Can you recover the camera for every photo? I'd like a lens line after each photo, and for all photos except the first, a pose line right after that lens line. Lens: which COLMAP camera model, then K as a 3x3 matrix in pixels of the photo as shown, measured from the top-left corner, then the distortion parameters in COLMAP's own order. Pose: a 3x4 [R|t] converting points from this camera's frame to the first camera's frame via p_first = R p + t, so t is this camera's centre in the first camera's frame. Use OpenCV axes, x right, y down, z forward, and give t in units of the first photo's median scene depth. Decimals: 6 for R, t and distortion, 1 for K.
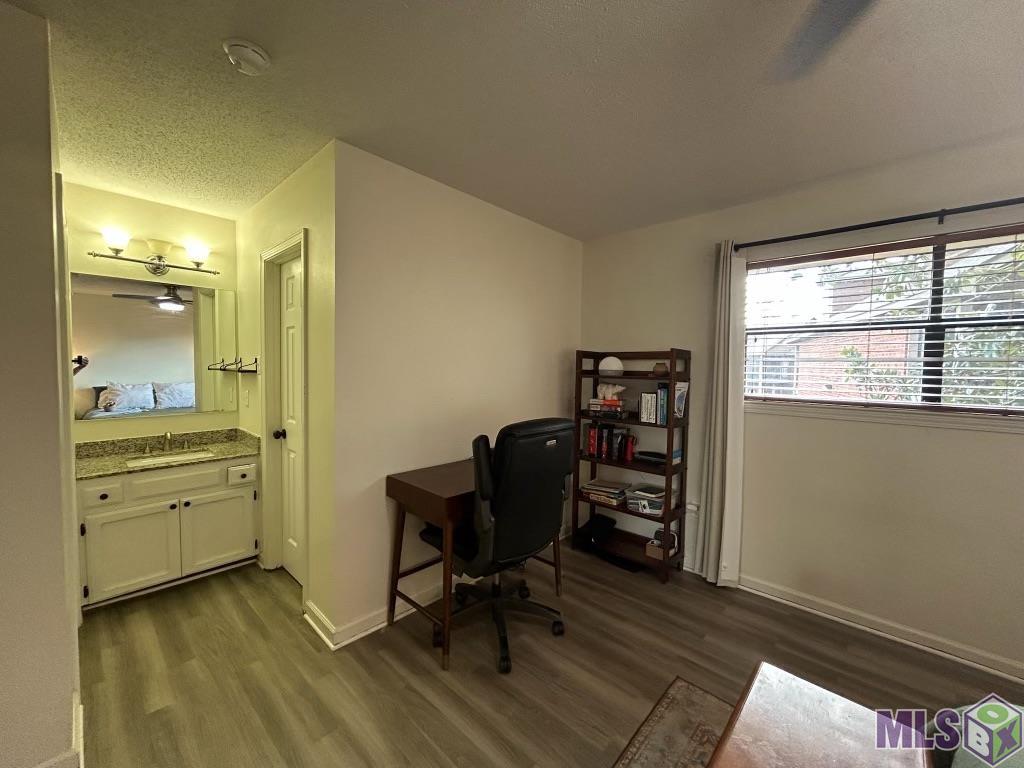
lens RADIAL K [[413.0, 0, 508.8], [0, 413.0, 383.1], [0, 0, 1]] dist [0.003837, 0.000644]
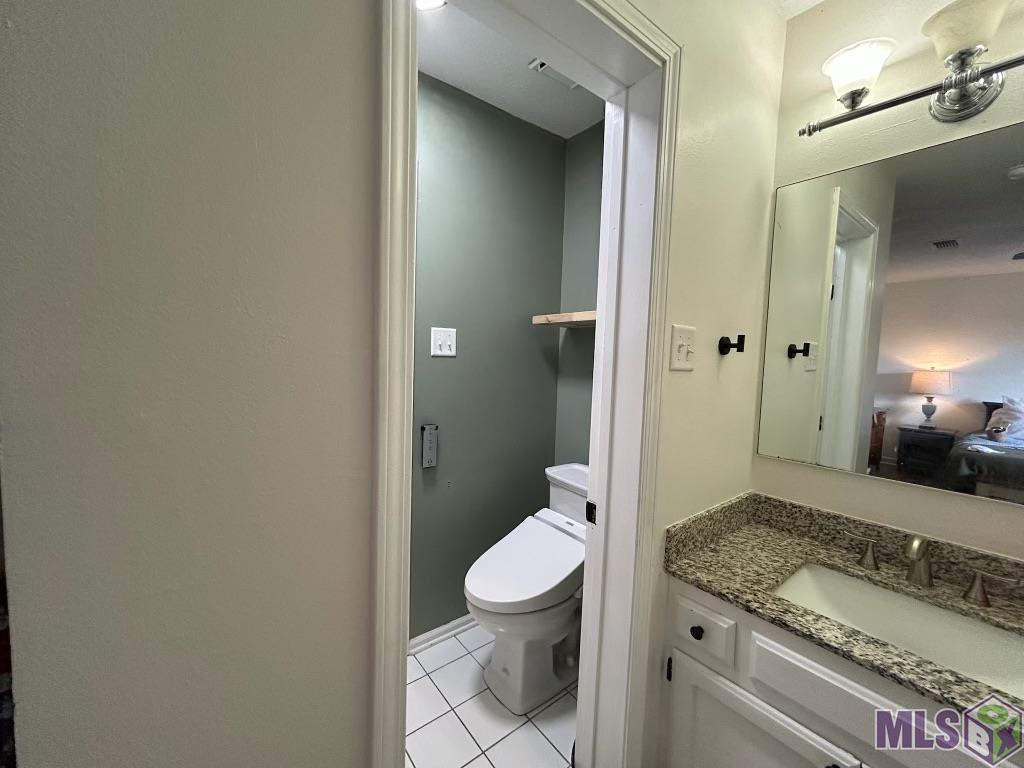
lens RADIAL K [[413.0, 0, 512.3], [0, 413.0, 380.8], [0, 0, 1]] dist [0.003837, 0.000644]
pose [[-0.142767, 0.054254, -0.988268, -0.447310], [-0.083556, 0.994271, 0.066654, -0.018233], [0.986223, 0.092092, -0.137416, 0.742666]]
